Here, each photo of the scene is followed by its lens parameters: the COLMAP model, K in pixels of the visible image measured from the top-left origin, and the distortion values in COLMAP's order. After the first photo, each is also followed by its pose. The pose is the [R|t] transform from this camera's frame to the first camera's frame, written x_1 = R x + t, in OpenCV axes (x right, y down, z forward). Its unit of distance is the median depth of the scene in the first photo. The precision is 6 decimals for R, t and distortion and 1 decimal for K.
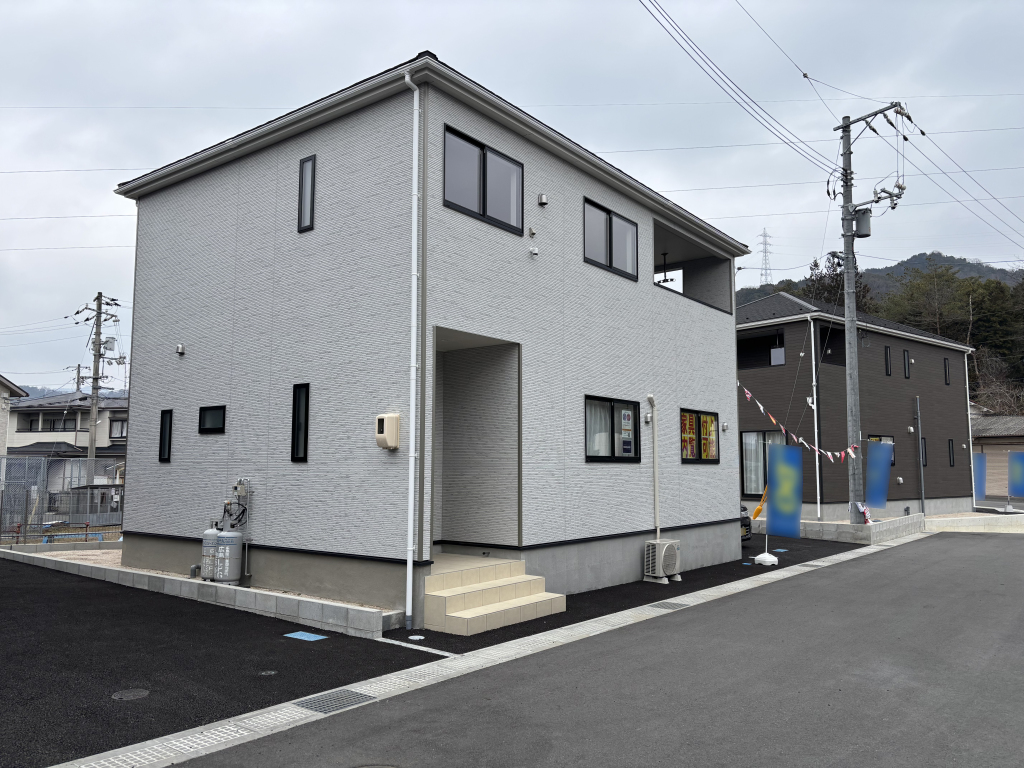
lens RADIAL K [[772.6, 0, 512.0], [0, 772.6, 384.0], [0, 0, 1]] dist [0.059315, -0.058218]
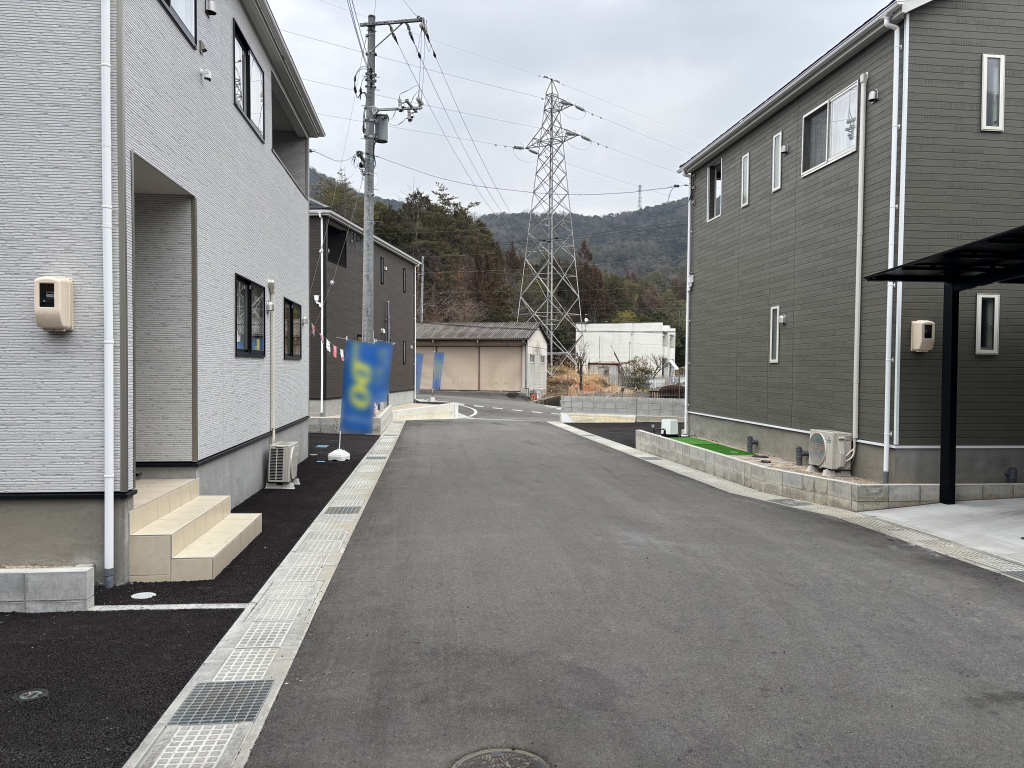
lens RADIAL K [[774.9, 0, 512.0], [0, 774.9, 384.0], [0, 0, 1]] dist [0.021616, -0.007221]
pose [[0.721309, -0.011669, 0.692515, -0.243667], [-0.078303, 0.992074, 0.098275, 0.024225], [-0.688173, -0.125112, 0.714678, 0.184122]]
